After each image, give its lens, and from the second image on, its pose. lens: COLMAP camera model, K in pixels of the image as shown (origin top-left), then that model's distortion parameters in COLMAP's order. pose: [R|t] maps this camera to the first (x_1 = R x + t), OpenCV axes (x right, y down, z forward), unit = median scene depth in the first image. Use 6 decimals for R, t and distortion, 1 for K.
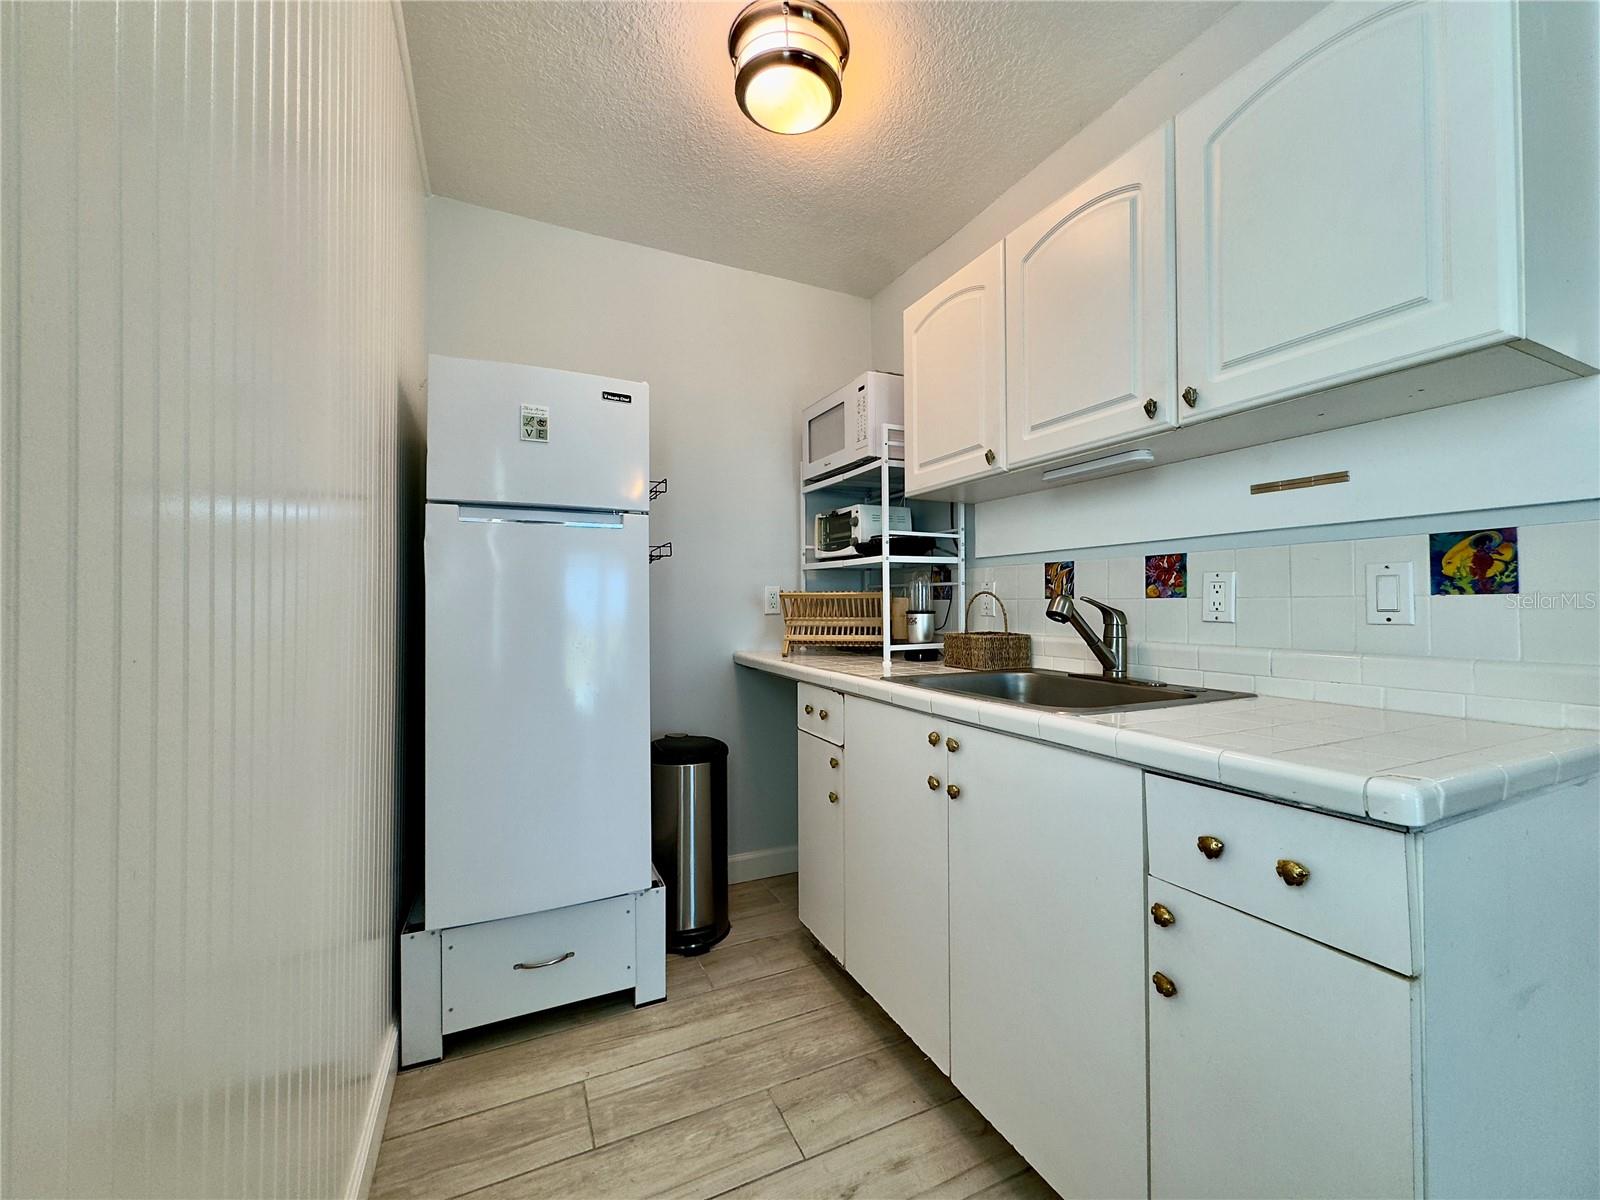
lens RADIAL K [[637.5, 0, 796.8], [0, 637.5, 599.5], [0, 0, 1]] dist [-0.002823, 0.000634]
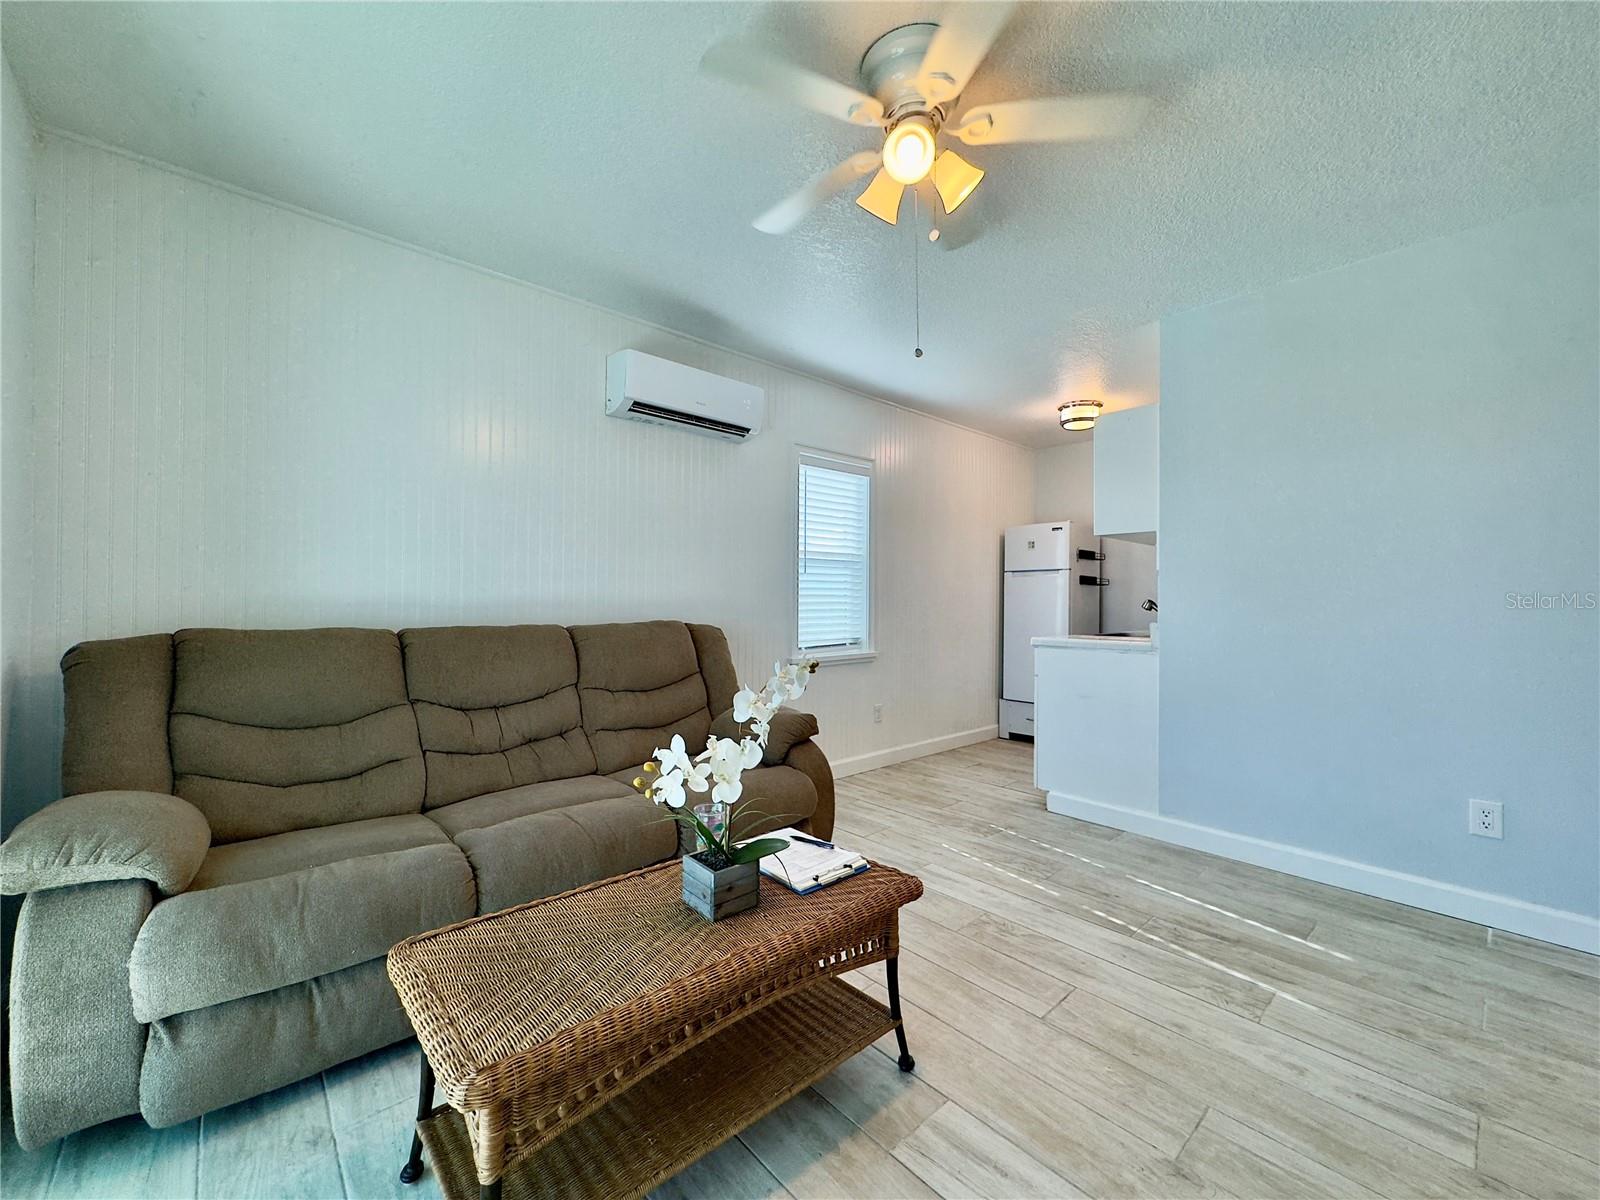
lens RADIAL K [[637.5, 0, 804.6], [0, 637.5, 600.1], [0, 0, 1]] dist [-0.002823, 0.000634]
pose [[0.286236, -0.002634, -0.958156, 2.211607], [0.001978, 0.999996, -0.002159, 0.000636], [0.958157, -0.001277, 0.286240, -0.924092]]
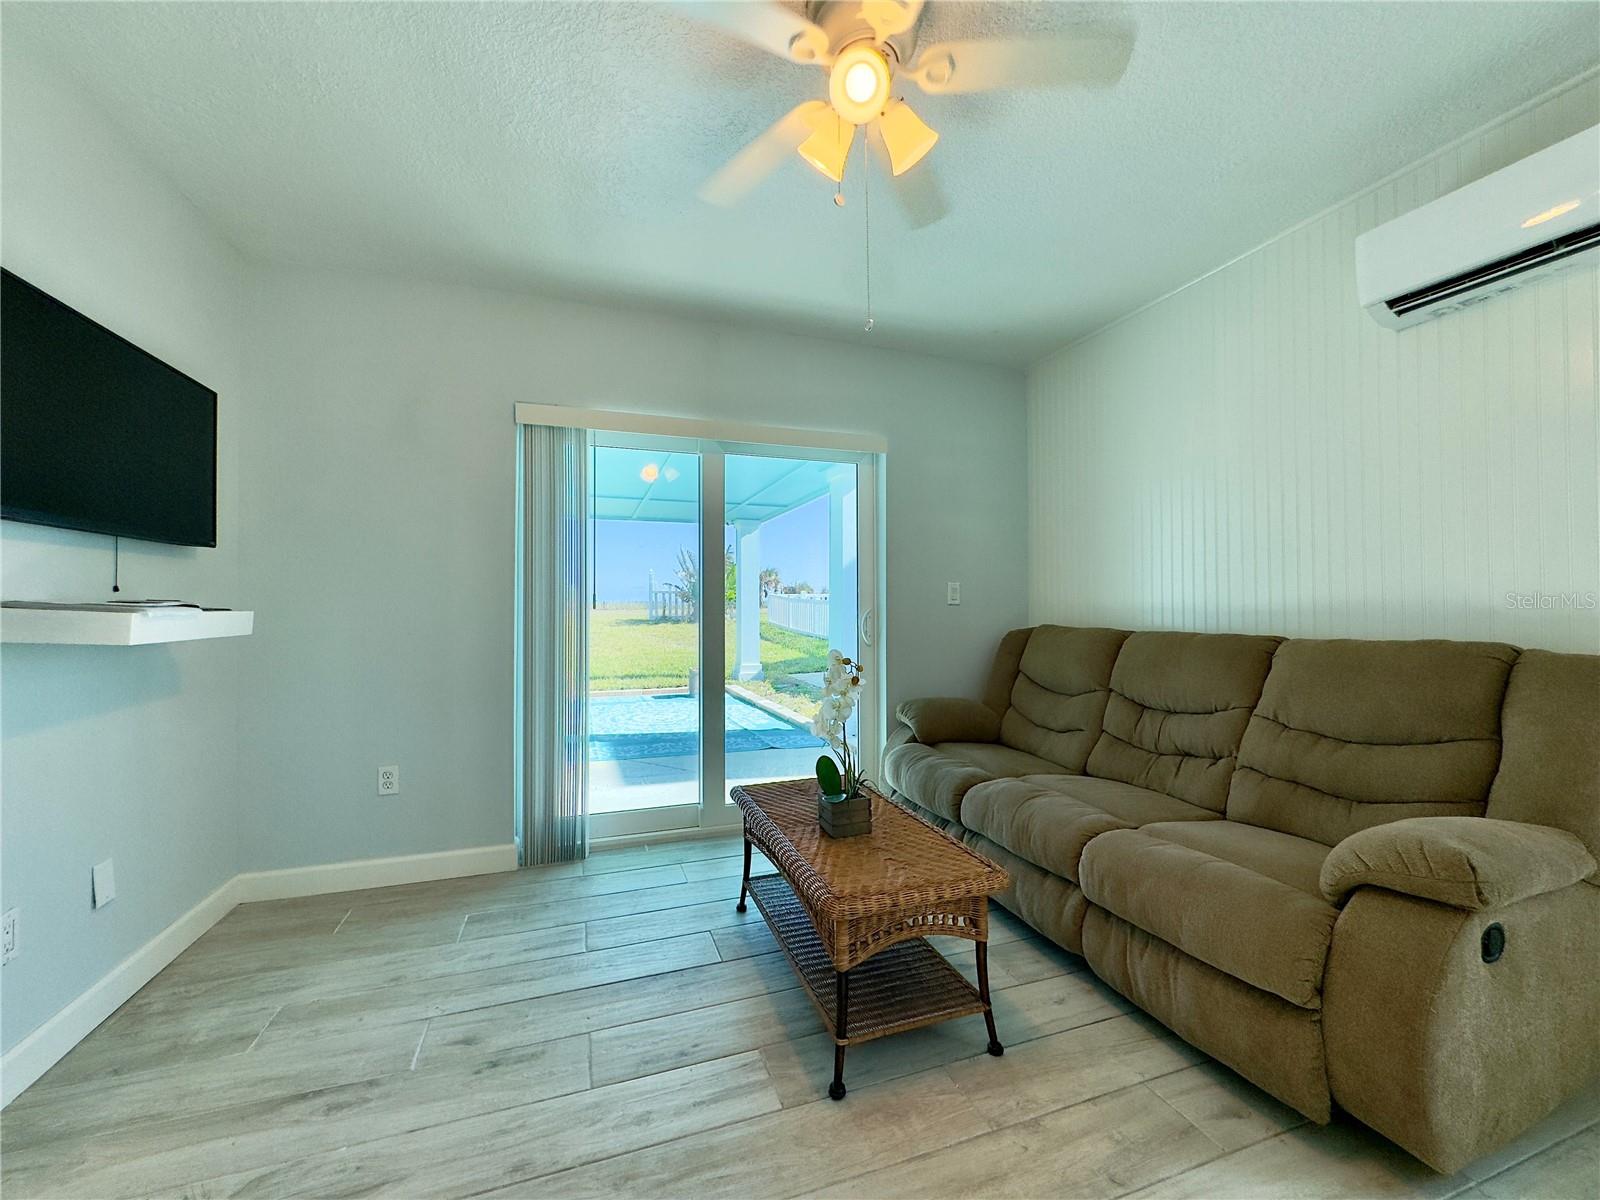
lens RADIAL K [[637.5, 0, 797.1], [0, 637.5, 598.4], [0, 0, 1]] dist [-0.002823, 0.000634]
pose [[-0.993812, 0.000436, 0.111078, -0.656472], [-0.001861, 0.999787, -0.020570, 0.023612], [-0.111063, -0.020649, -0.993599, 3.275074]]
